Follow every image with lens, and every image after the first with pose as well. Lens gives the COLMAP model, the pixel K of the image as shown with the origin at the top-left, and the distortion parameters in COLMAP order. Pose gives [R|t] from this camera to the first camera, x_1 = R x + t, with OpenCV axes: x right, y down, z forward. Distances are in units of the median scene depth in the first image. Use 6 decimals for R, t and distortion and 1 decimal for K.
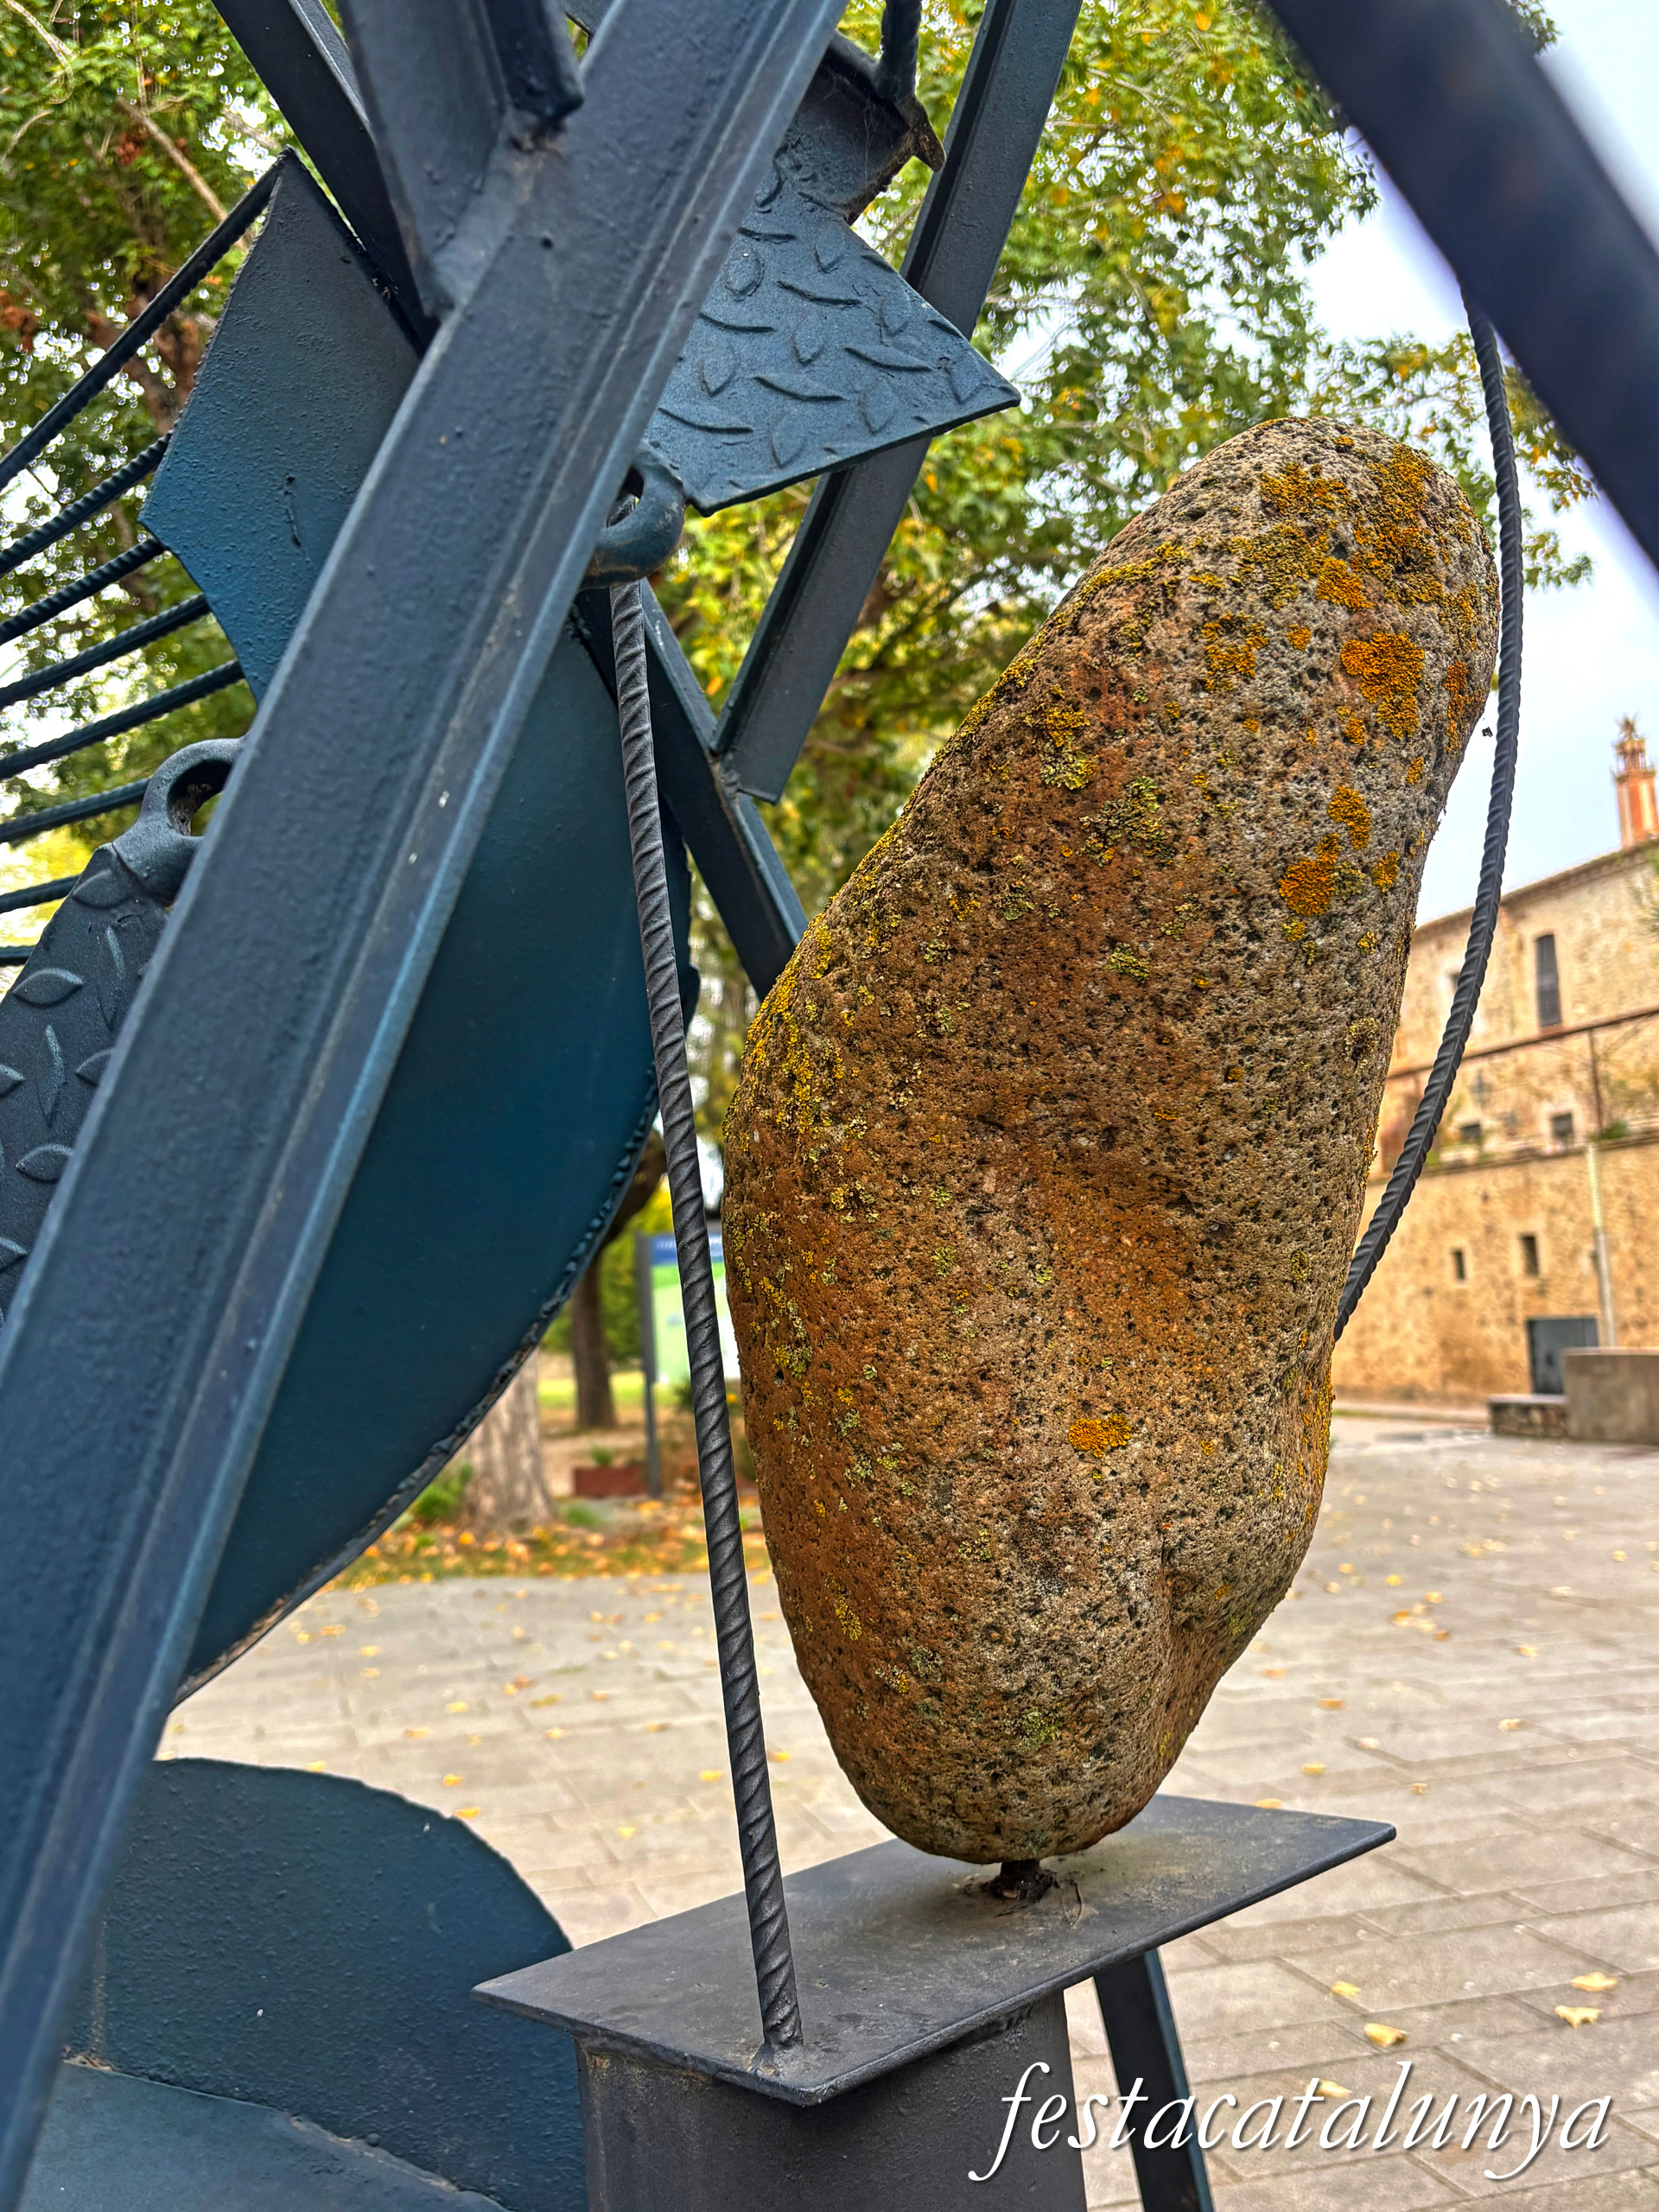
lens RADIAL K [[1945.3, 0, 828.1], [0, 1945.3, 1071.6], [0, 0, 1]] dist [0.203604, -0.741959]
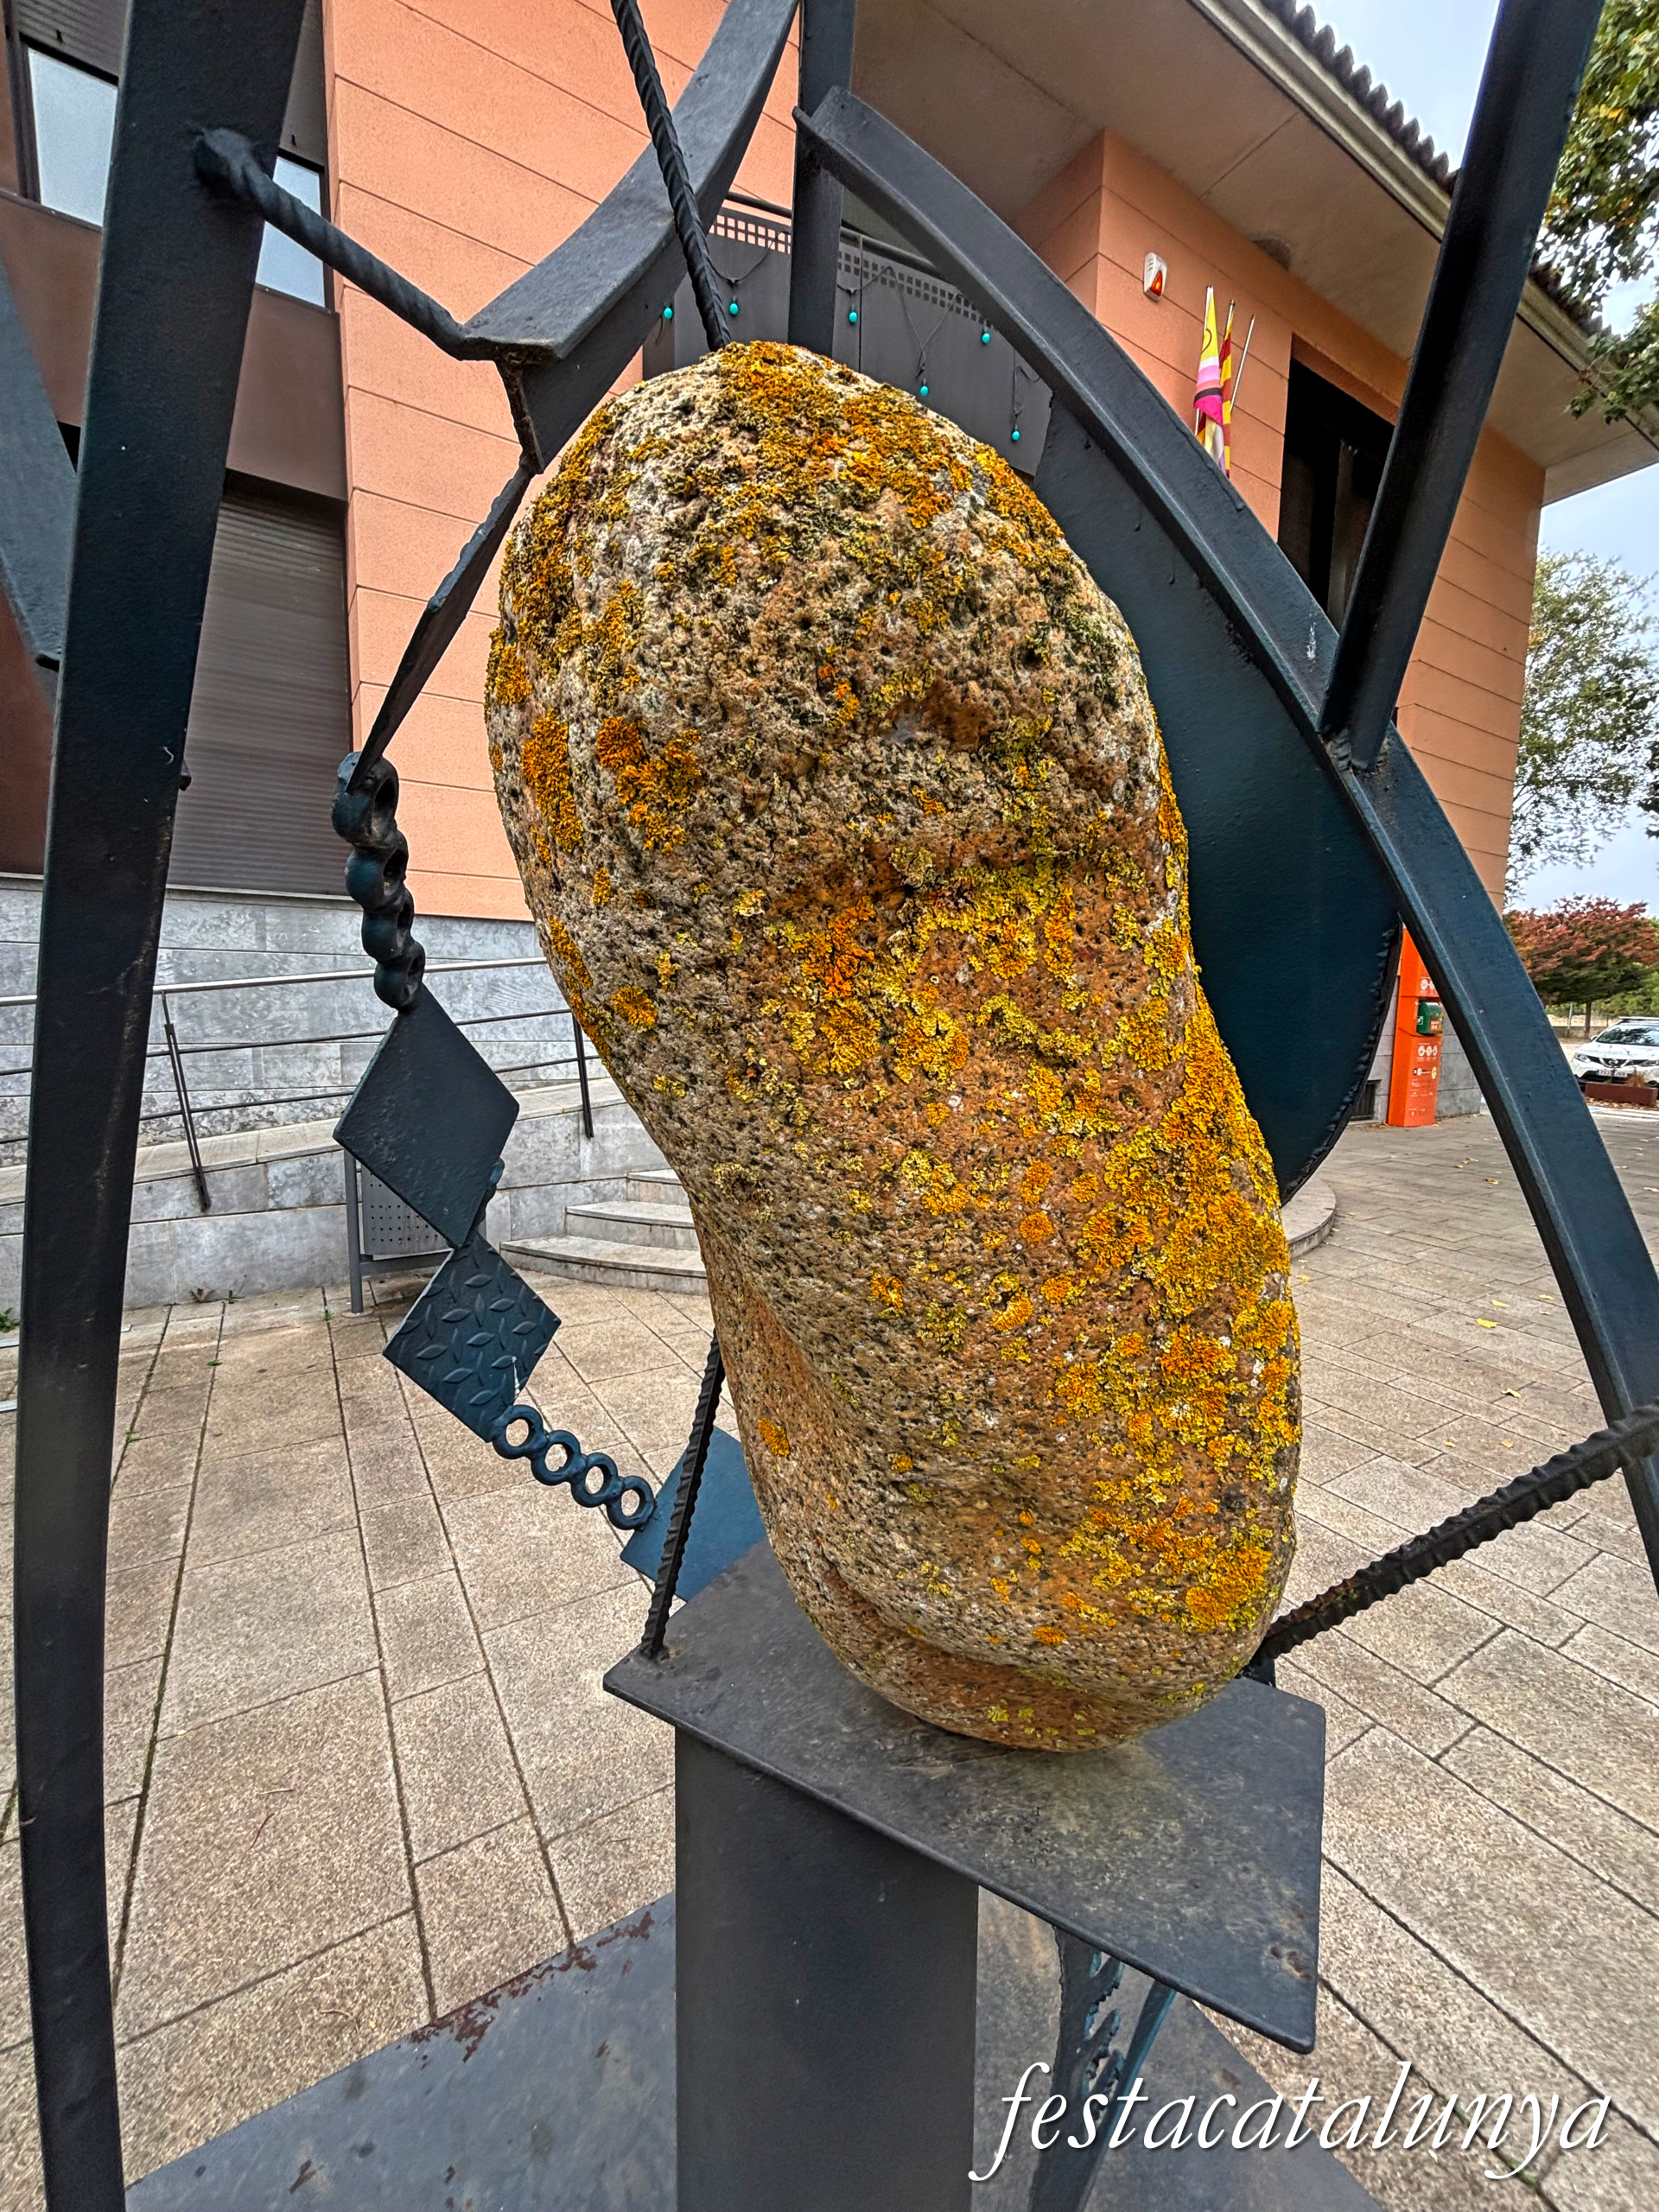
lens RADIAL K [[883.9, 0, 840.1], [0, 883.9, 1100.9], [0, 0, 1]] dist [-0.015145, -0.000009]
pose [[0.319152, 0.183094, -0.929849, 0.646018], [0.040008, 0.977682, 0.206245, -0.132178], [0.946859, -0.103025, 0.304704, 0.941193]]
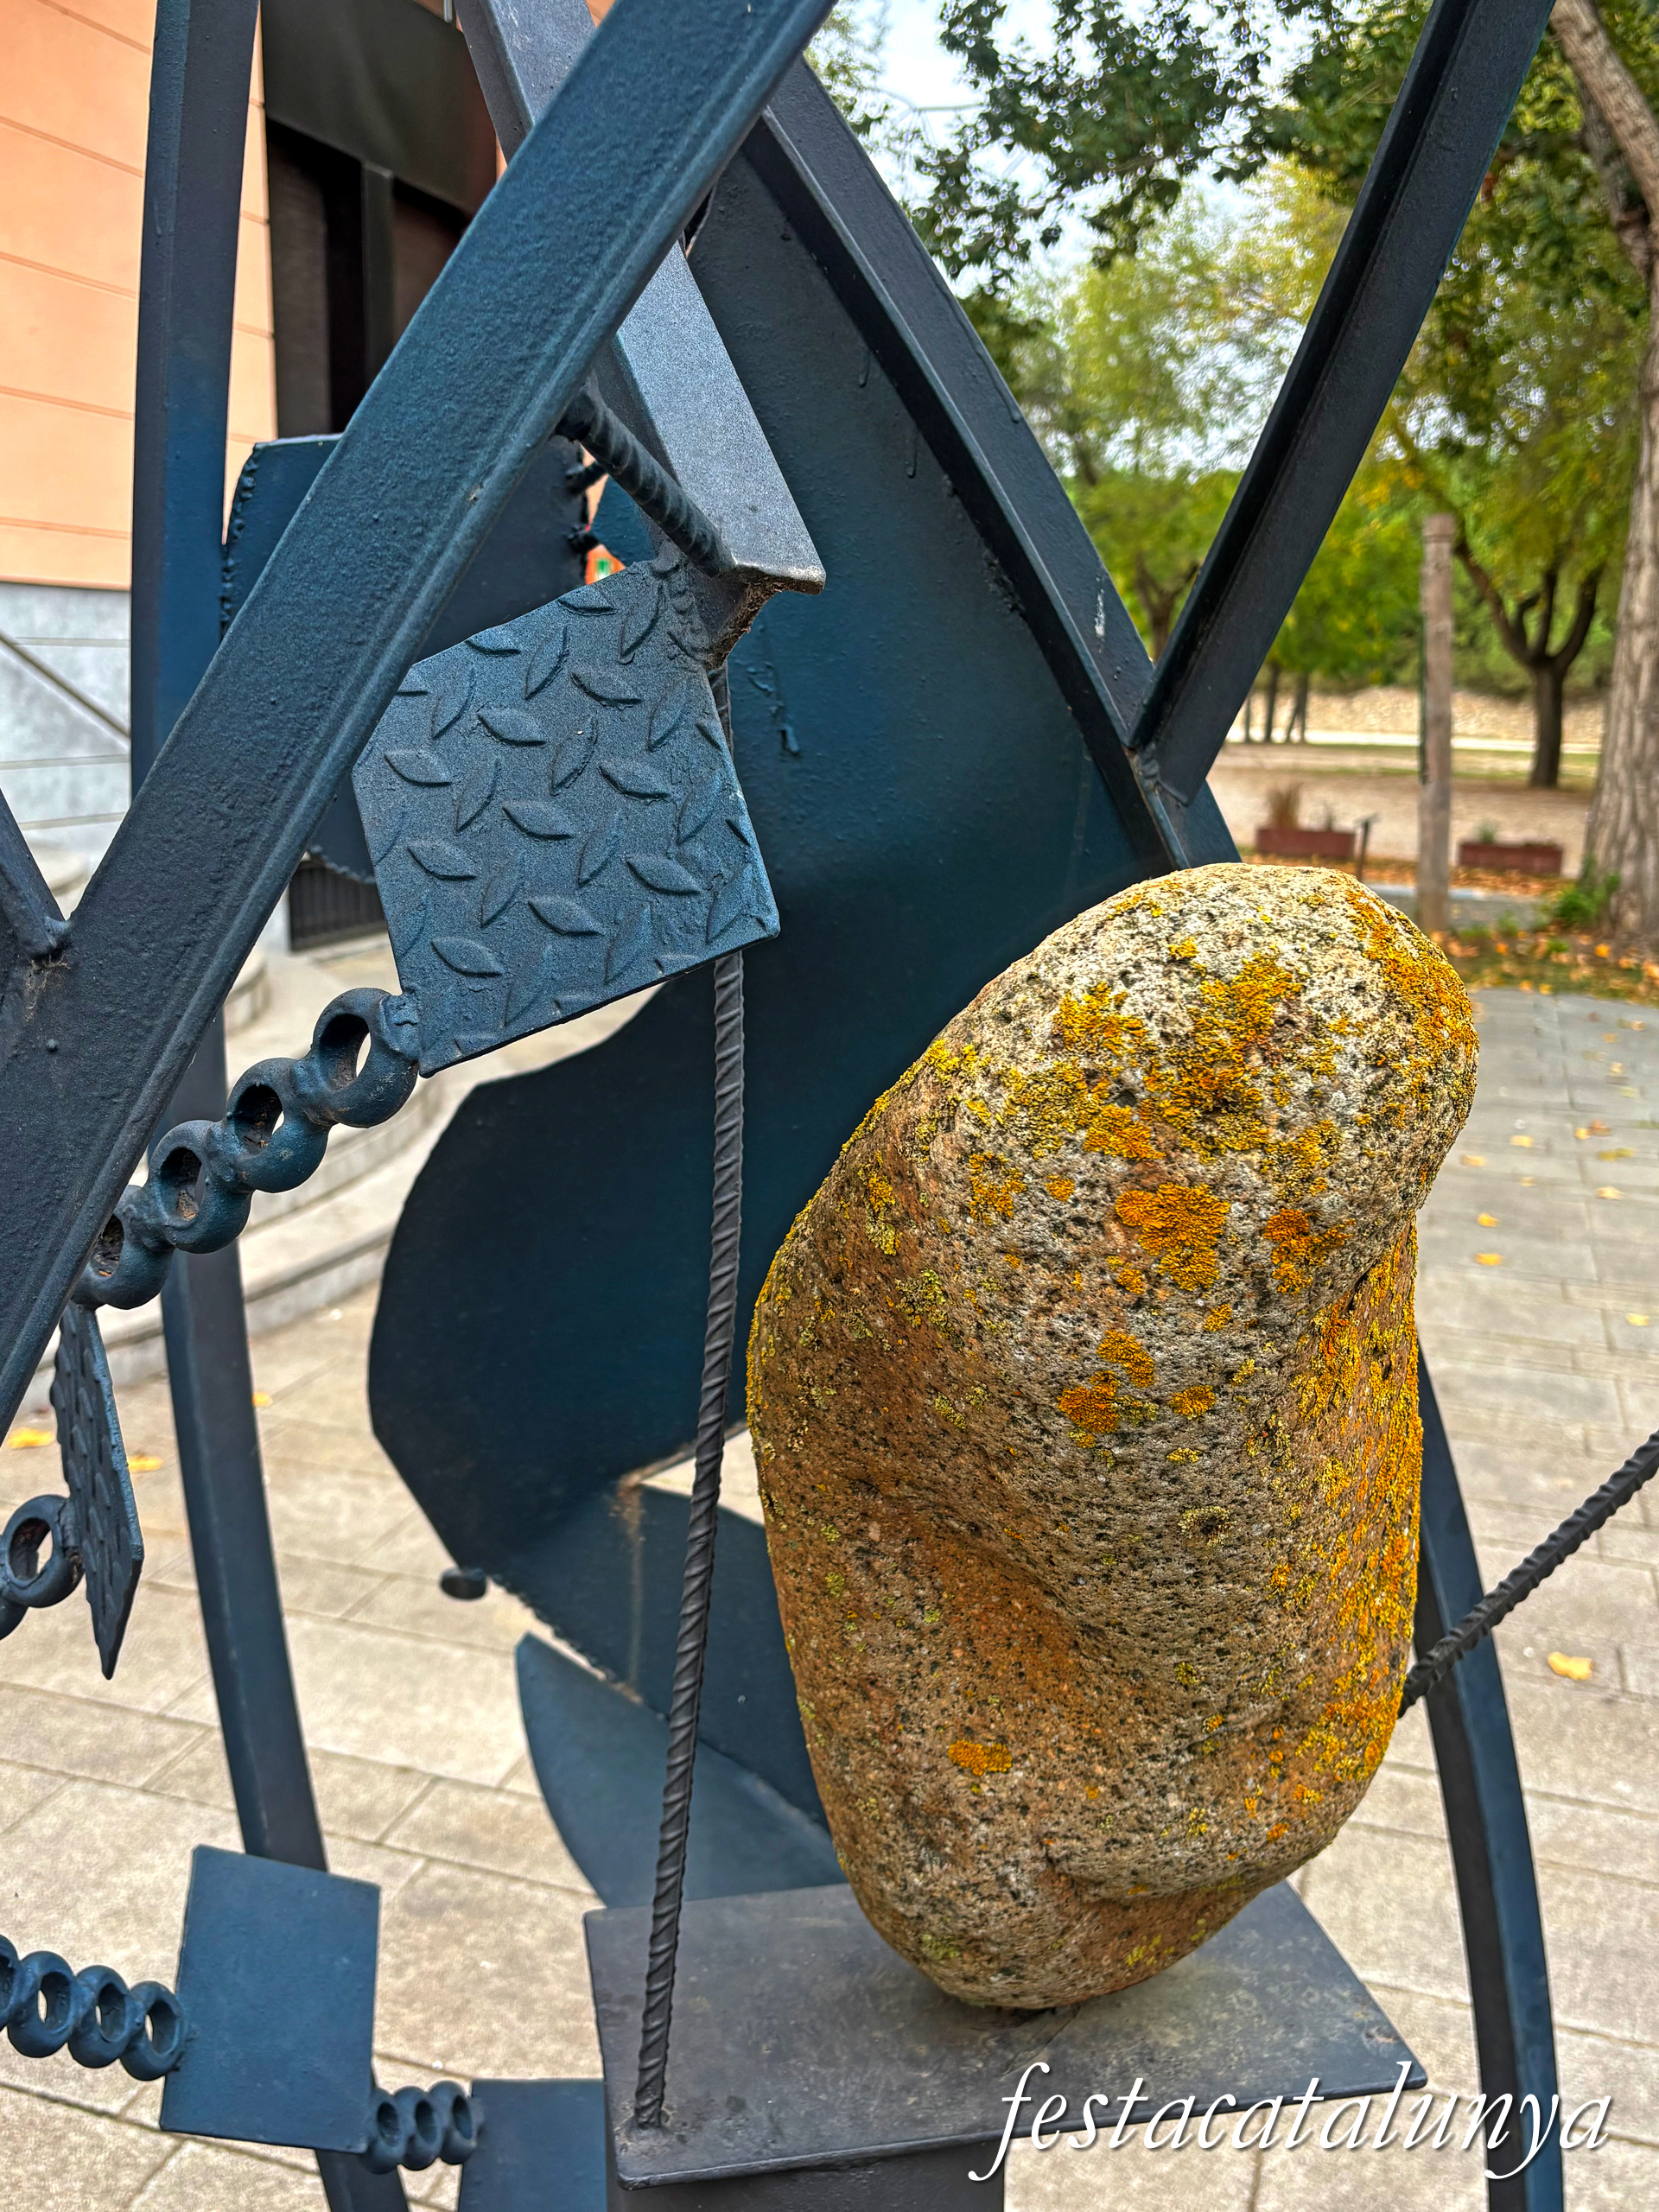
lens RADIAL K [[1945.3, 0, 828.1], [0, 1945.3, 1071.6], [0, 0, 1]] dist [0.203604, -0.741959]
pose [[0.851252, 0.183804, -0.491514, 0.550823], [-0.034353, 0.954161, 0.297316, -0.508291], [0.523631, -0.236206, 0.818546, 0.177609]]
